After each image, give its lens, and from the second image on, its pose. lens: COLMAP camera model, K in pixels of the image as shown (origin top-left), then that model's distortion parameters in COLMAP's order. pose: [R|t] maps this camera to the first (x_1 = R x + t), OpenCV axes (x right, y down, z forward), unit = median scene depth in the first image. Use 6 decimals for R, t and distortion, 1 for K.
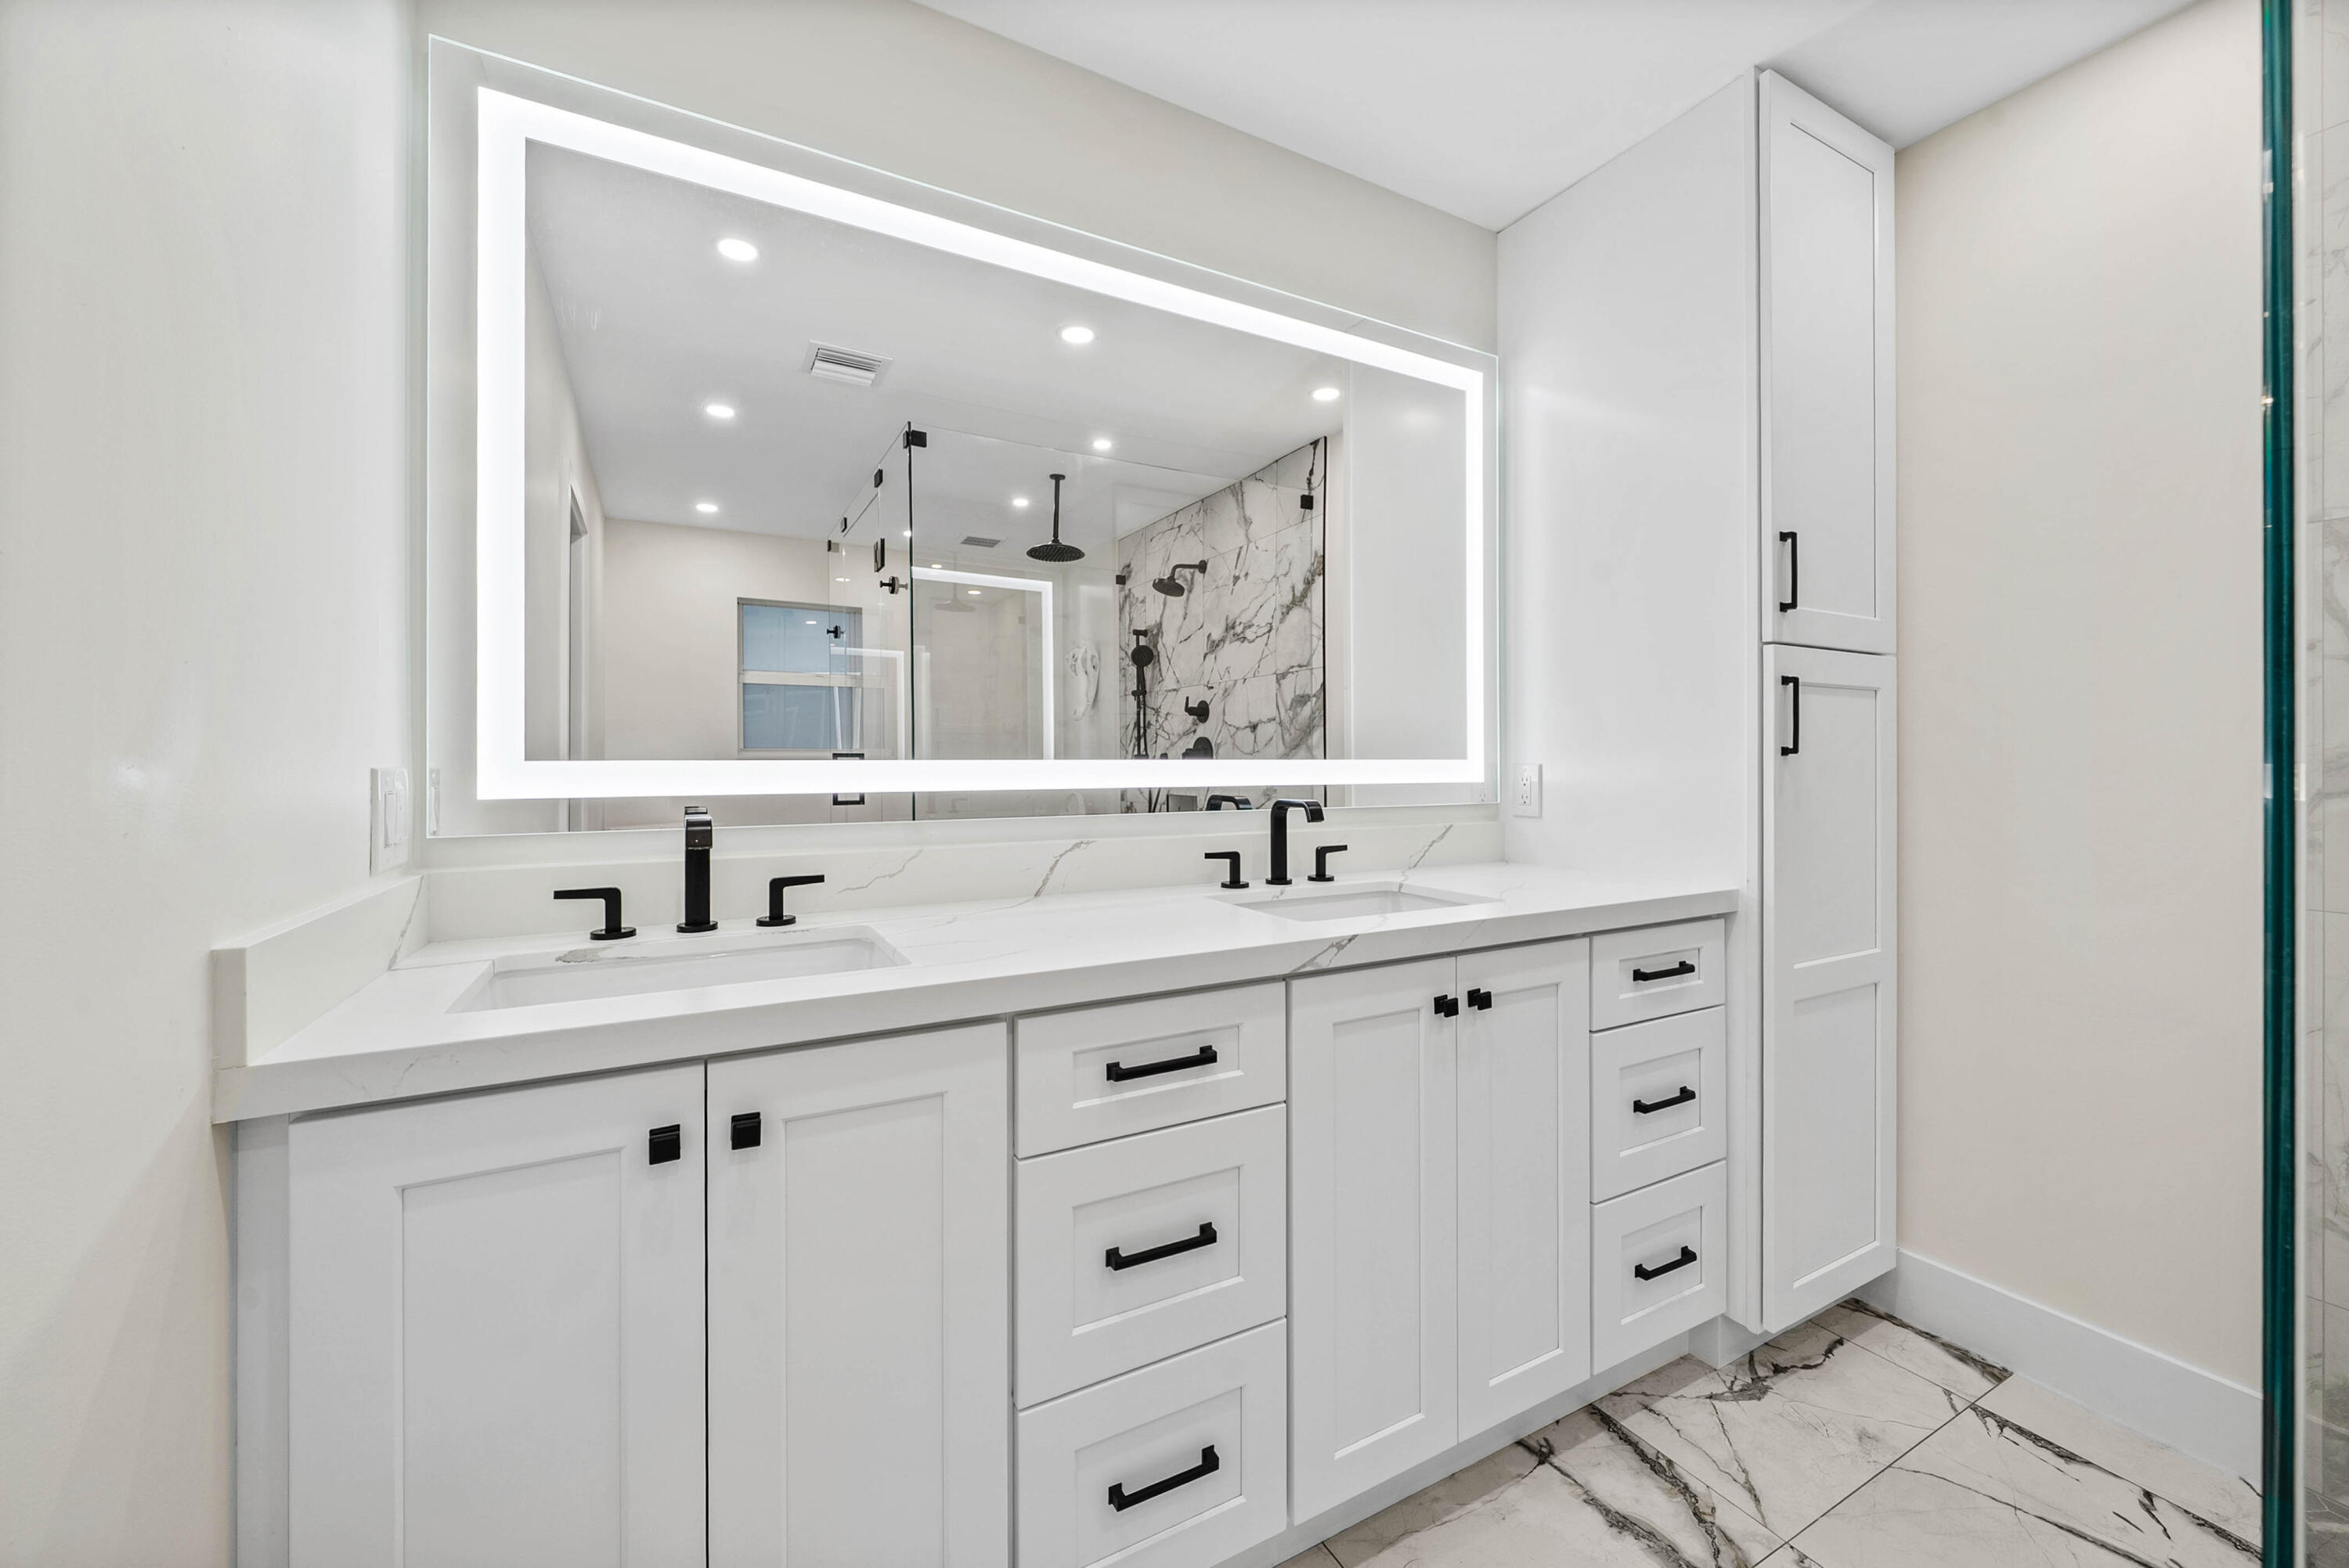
lens RADIAL K [[892.7, 0, 1179.8], [0, 892.7, 773.4], [0, 0, 1]] dist [-0.003214, -0.000139]
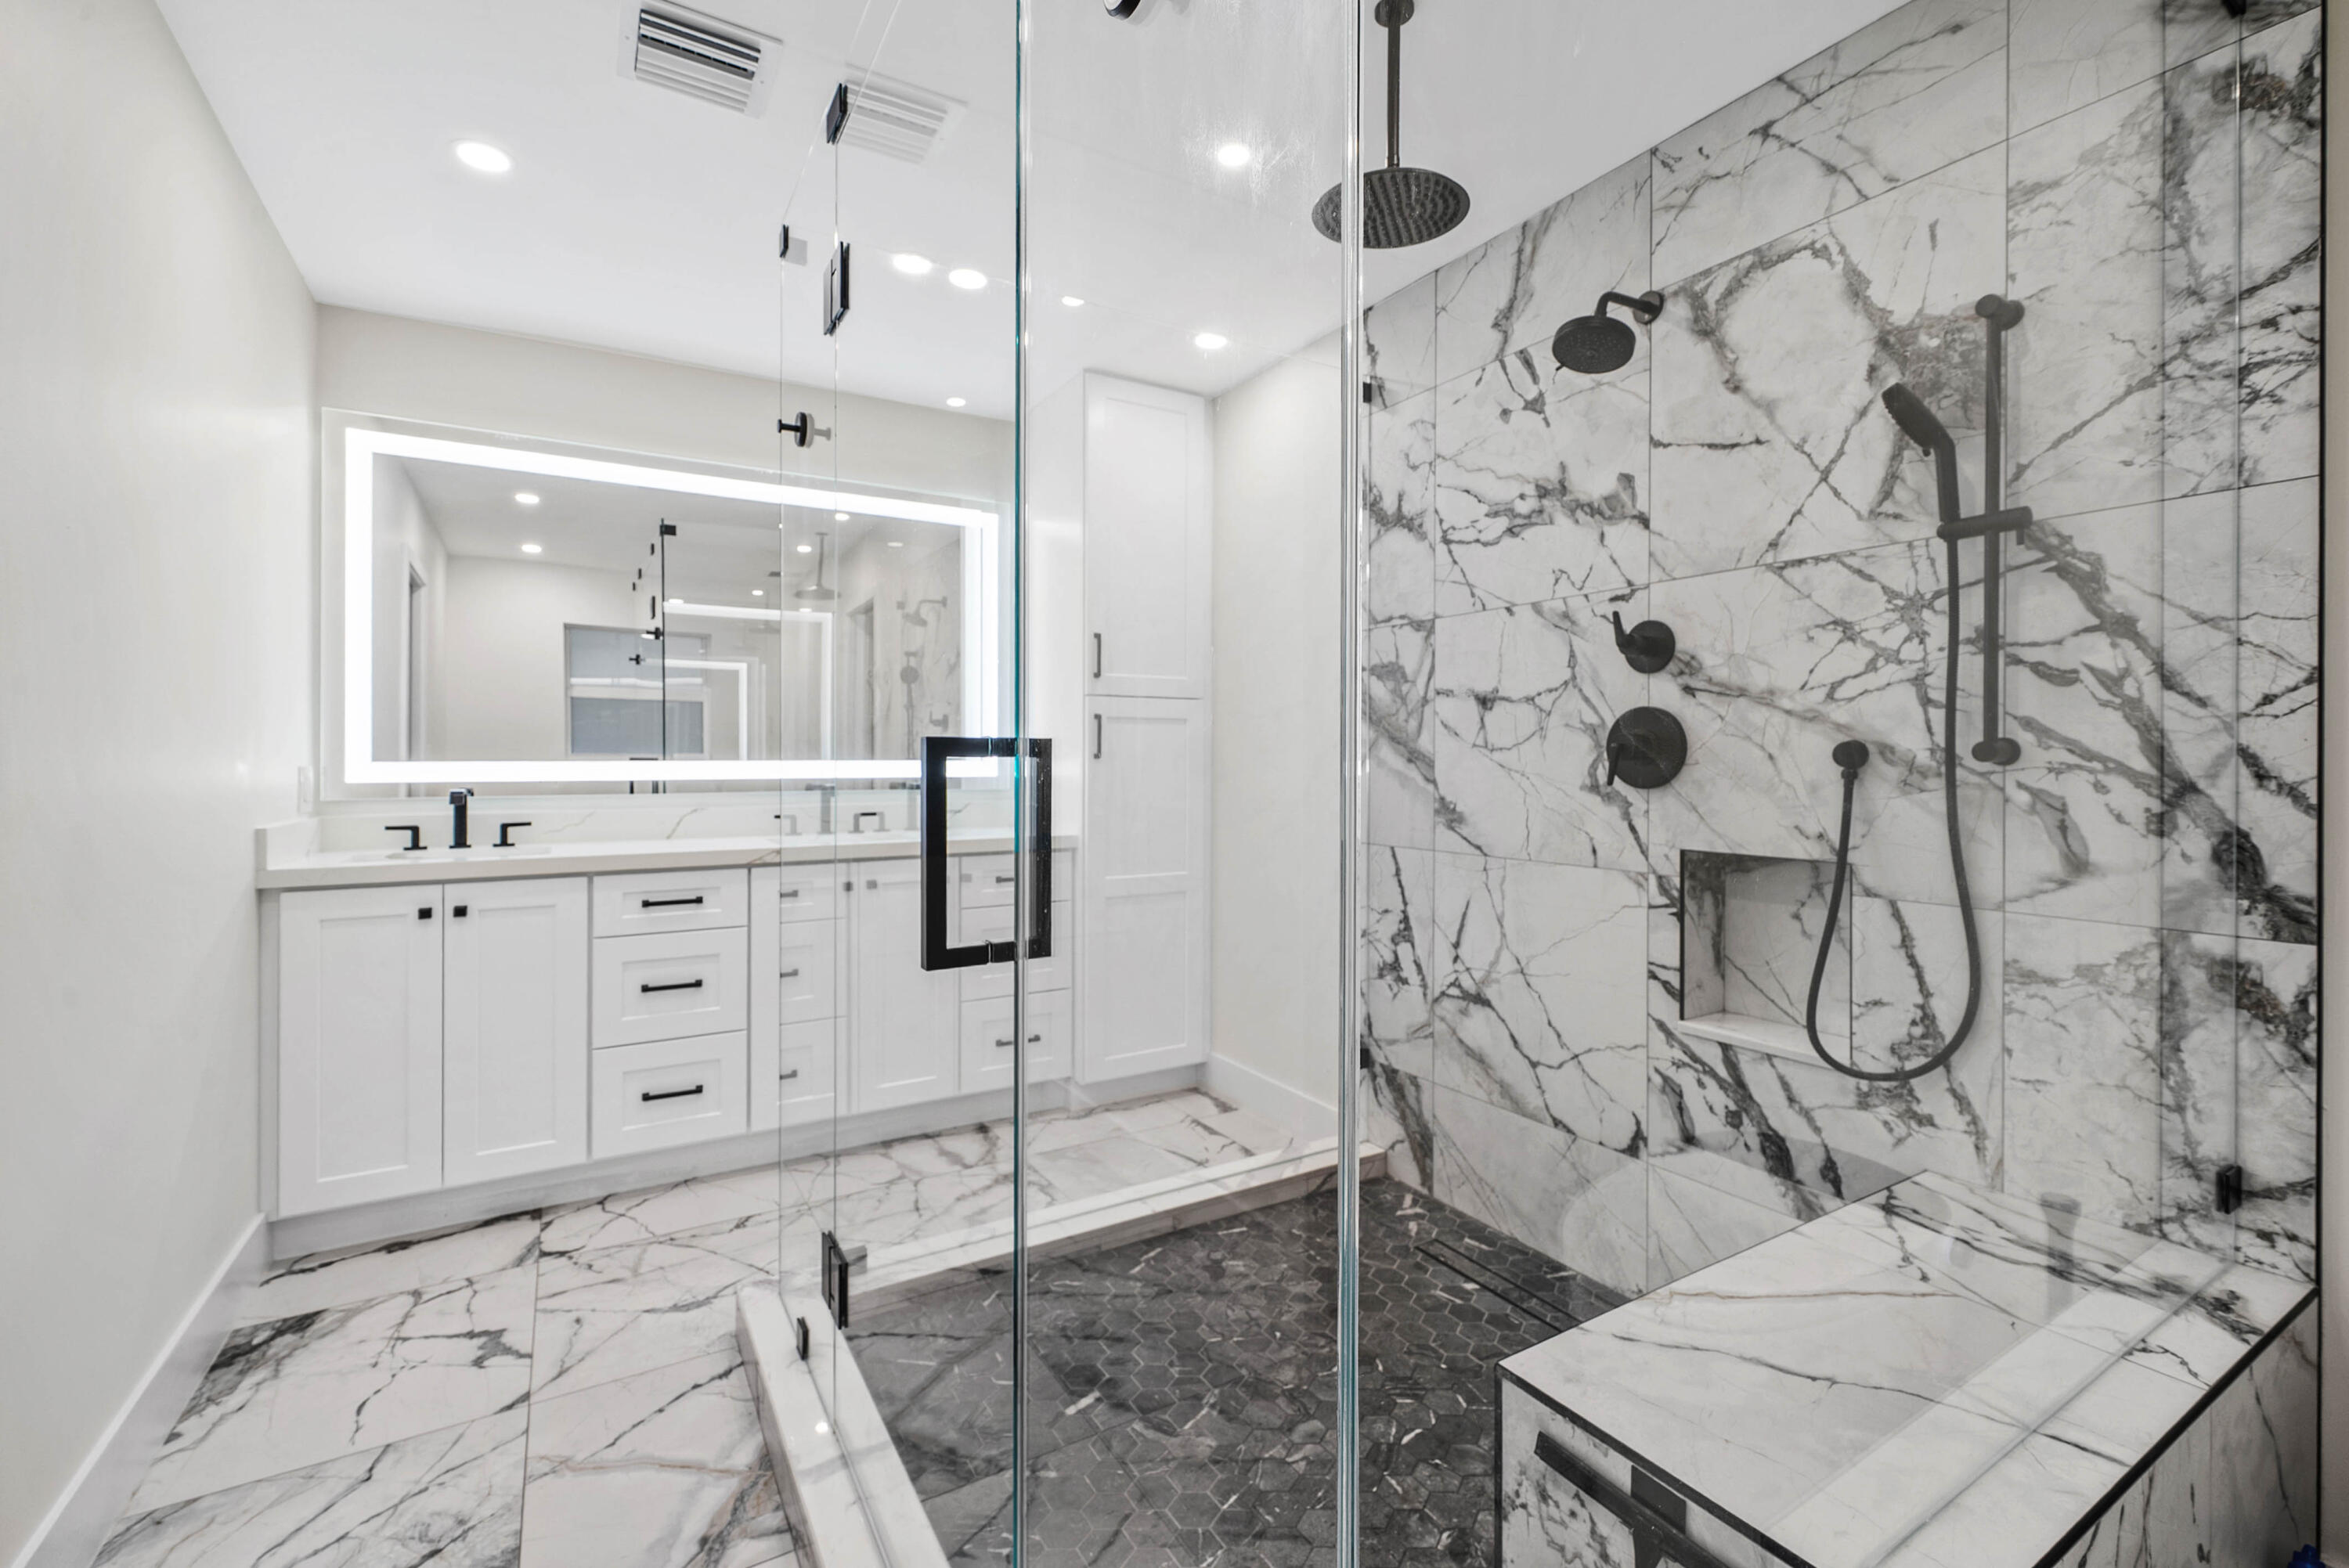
lens RADIAL K [[992.0, 0, 1166.3], [0, 992.0, 768.9], [0, 0, 1]] dist [0.002453, 0.000150]
pose [[0.999411, -0.000593, 0.034302, 0.964335], [0.000782, 0.999985, -0.005491, 0.013135], [-0.034298, 0.005514, 0.999396, -1.279556]]
